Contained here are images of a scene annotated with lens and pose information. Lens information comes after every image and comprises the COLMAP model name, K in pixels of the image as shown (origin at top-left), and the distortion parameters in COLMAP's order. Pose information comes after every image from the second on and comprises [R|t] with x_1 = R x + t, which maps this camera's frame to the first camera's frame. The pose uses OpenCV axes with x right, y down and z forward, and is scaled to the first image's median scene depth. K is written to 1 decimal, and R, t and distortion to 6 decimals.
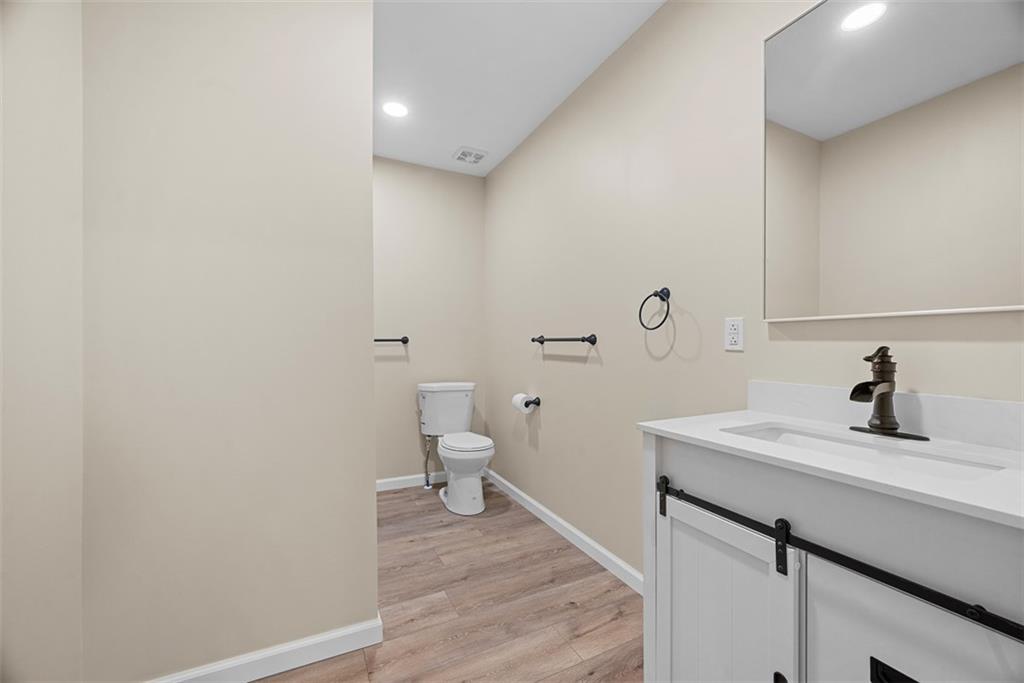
lens RADIAL K [[406.8, 0, 513.4], [0, 406.8, 343.7], [0, 0, 1]] dist [-0.002613, -0.000054]
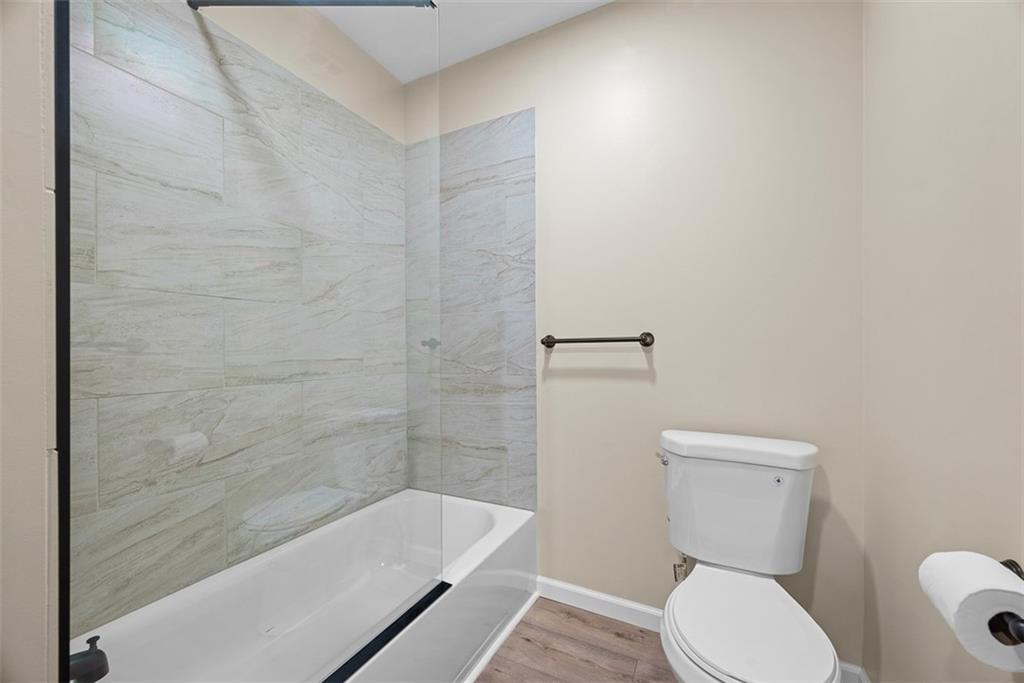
lens RADIAL K [[406.8, 0, 510.7], [0, 406.8, 344.0], [0, 0, 1]] dist [-0.002613, -0.000054]
pose [[0.598724, -0.002265, -0.800952, 0.042465], [0.003190, 0.999995, -0.000444, -0.003347], [0.800949, -0.002289, 0.598728, 0.560633]]
